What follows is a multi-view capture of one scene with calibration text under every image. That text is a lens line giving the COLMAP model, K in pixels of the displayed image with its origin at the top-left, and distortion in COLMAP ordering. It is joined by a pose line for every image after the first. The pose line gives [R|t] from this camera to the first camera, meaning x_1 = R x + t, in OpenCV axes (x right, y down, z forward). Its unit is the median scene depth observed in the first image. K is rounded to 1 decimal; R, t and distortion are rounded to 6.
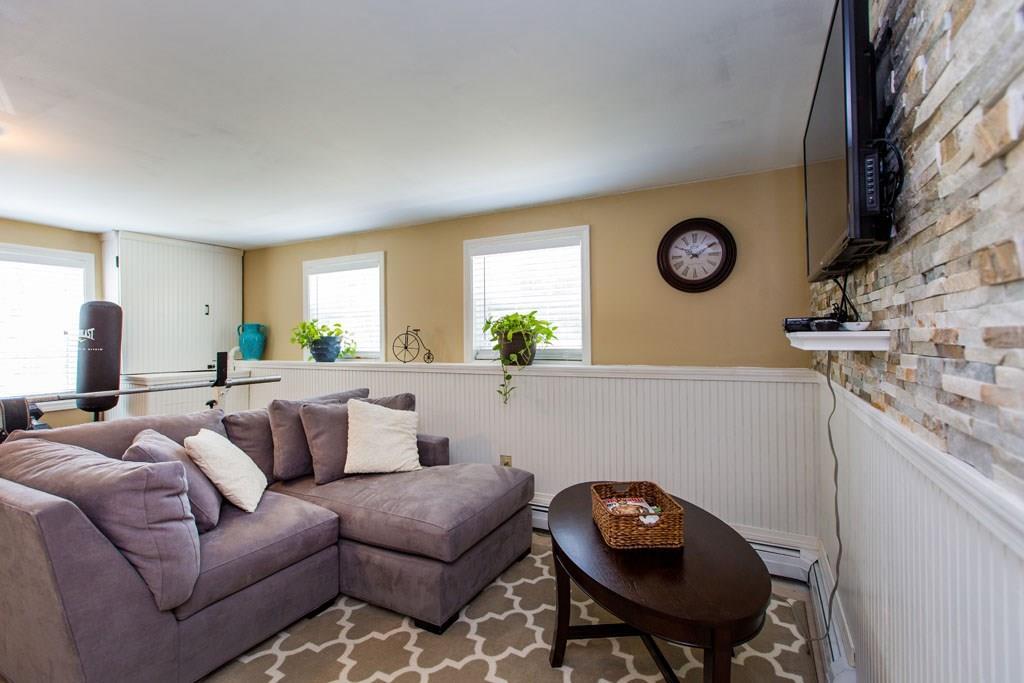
lens RADIAL K [[474.5, 0, 511.4], [0, 474.5, 337.0], [0, 0, 1]] dist [0.000517, 0.000307]
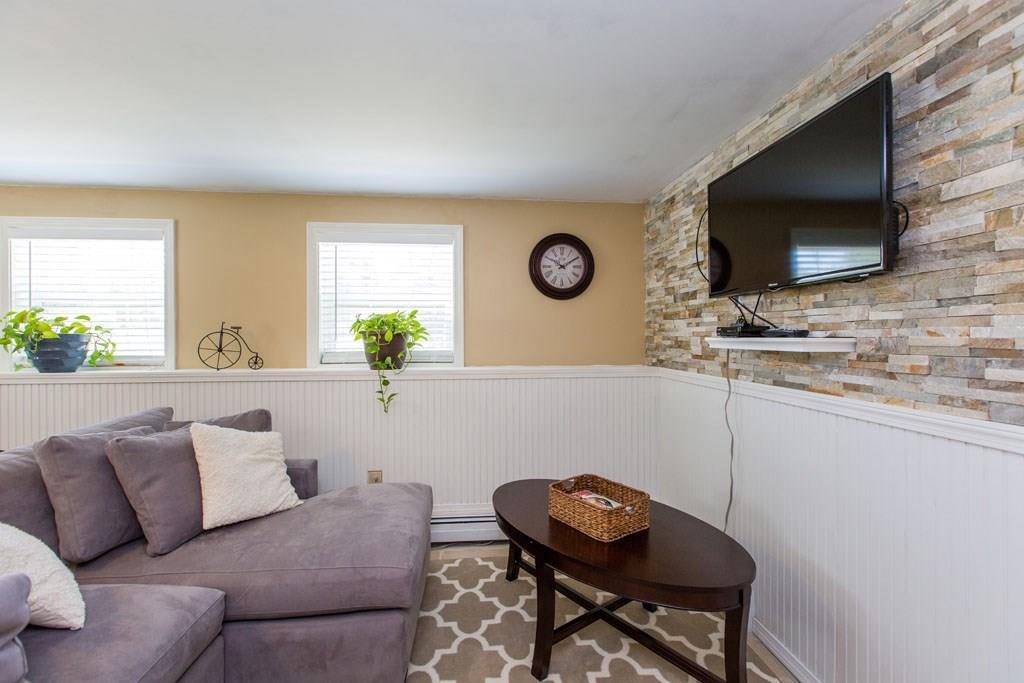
lens RADIAL K [[451.7, 0, 512.0], [0, 451.7, 341.5], [0, 0, 1]] dist [-0.000673, -0.000580]
pose [[0.837240, 0.005217, 0.546811, -0.291938], [-0.008320, 0.999960, 0.003198, 0.002543], [-0.546773, -0.007227, 0.837250, 0.168559]]
